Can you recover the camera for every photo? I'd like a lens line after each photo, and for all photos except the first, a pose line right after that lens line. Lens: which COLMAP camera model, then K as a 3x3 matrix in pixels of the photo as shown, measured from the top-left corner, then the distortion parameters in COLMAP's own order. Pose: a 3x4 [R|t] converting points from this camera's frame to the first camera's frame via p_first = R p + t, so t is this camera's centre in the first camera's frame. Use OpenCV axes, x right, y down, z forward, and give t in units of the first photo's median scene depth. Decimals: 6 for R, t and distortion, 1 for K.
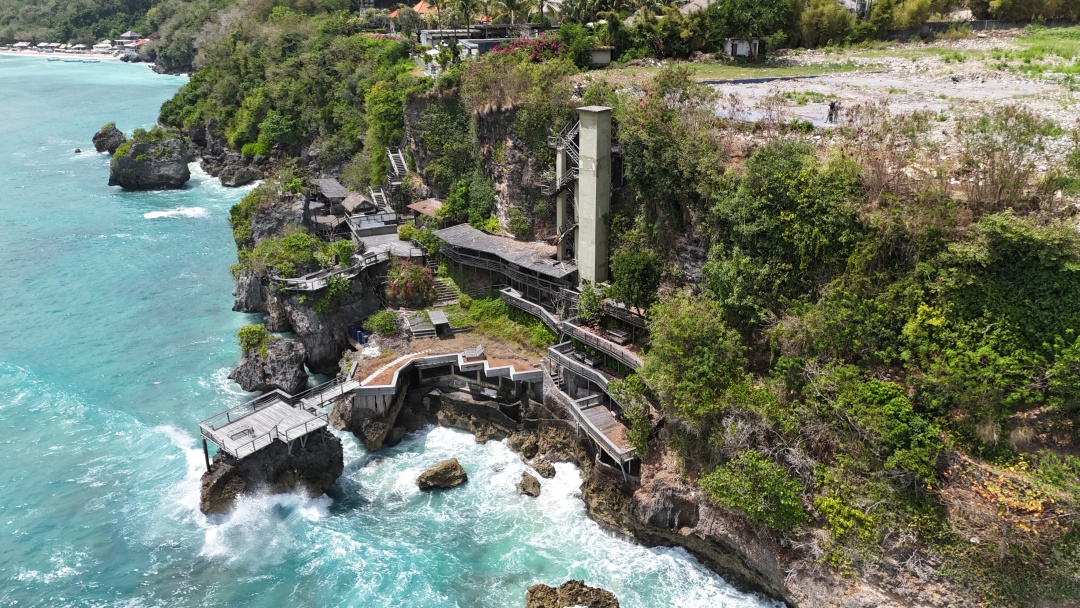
lens RADIAL K [[783.9, 0, 543.4], [0, 783.9, 308.2], [0, 0, 1]] dist [0.087487, -0.085007]
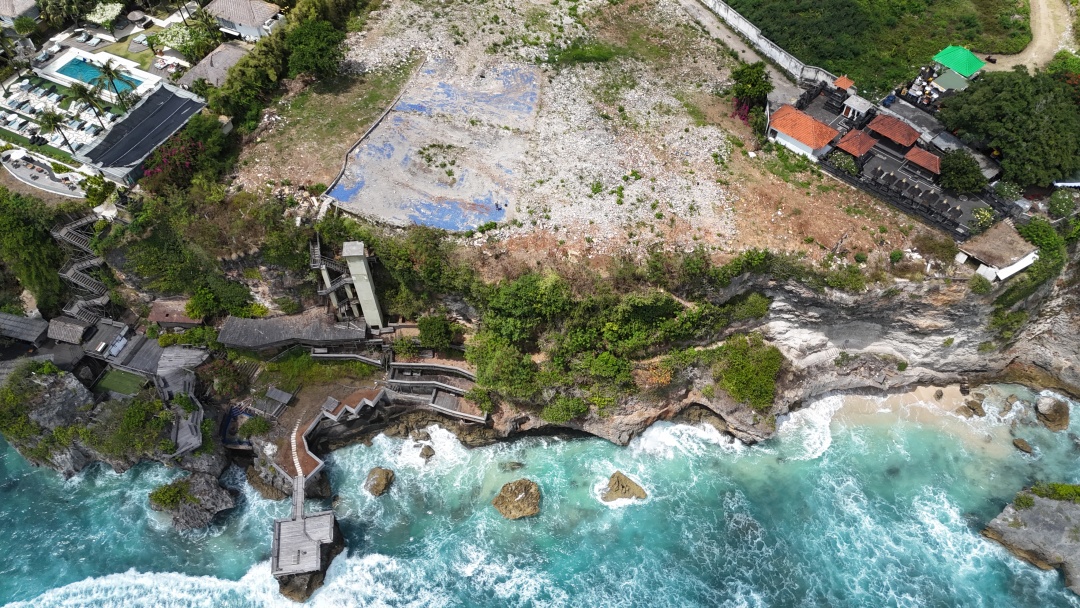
lens RADIAL K [[794.6, 0, 540.0], [0, 794.6, 304.0], [0, 0, 1]] dist [0.077603, -0.088371]
pose [[0.660357, -0.590676, 0.463715, -0.423303], [0.283977, 0.768068, 0.573958, -0.858943], [-0.695187, -0.247333, 0.674938, -0.261024]]
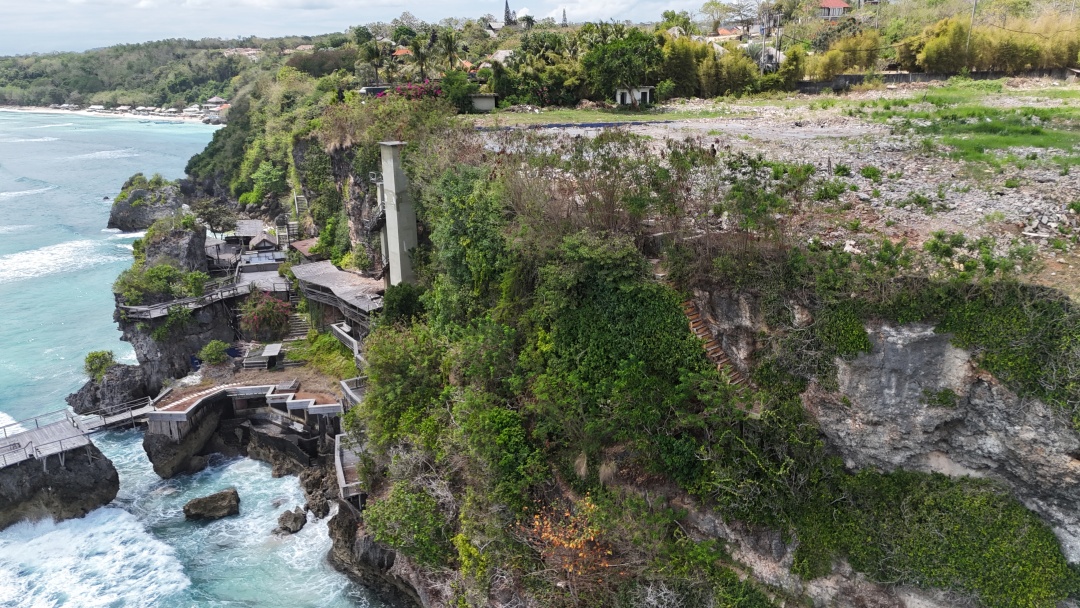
lens RADIAL K [[792.2, 0, 539.8], [0, 792.2, 302.0], [0, 0, 1]] dist [0.064292, -0.048318]
pose [[0.993131, 0.033689, -0.112056, 0.339710], [-0.043537, 0.995288, -0.086634, 0.026139], [0.108609, 0.090918, 0.989918, 0.029872]]
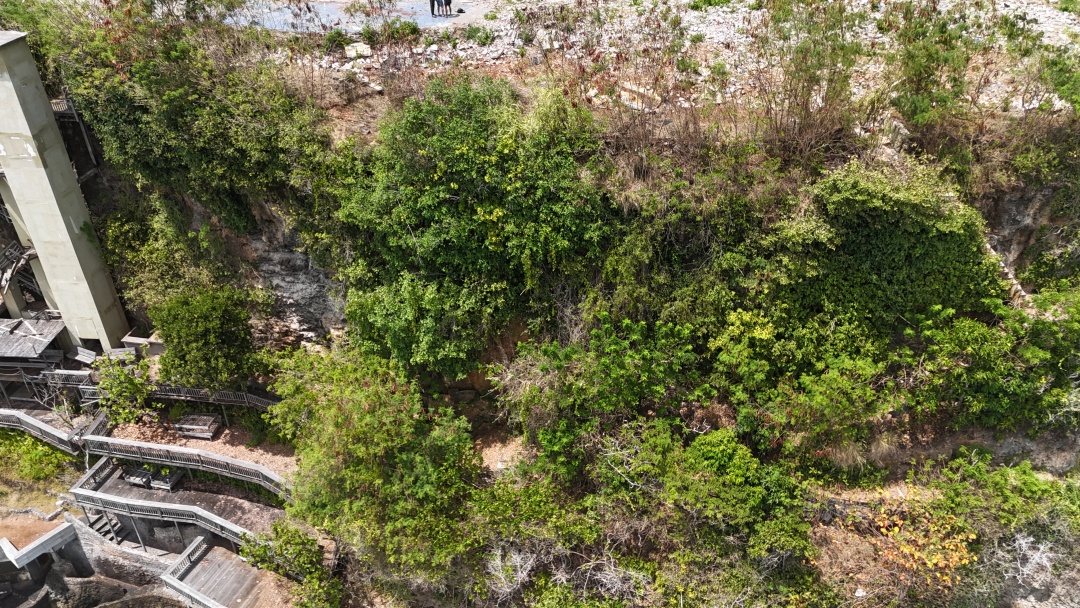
lens RADIAL K [[792.2, 0, 539.8], [0, 792.2, 302.0], [0, 0, 1]] dist [0.064292, -0.048318]
pose [[0.763979, -0.345052, 0.545230, -0.004774], [0.242249, 0.936572, 0.253274, -0.128816], [-0.598040, -0.061415, 0.799109, 0.332202]]
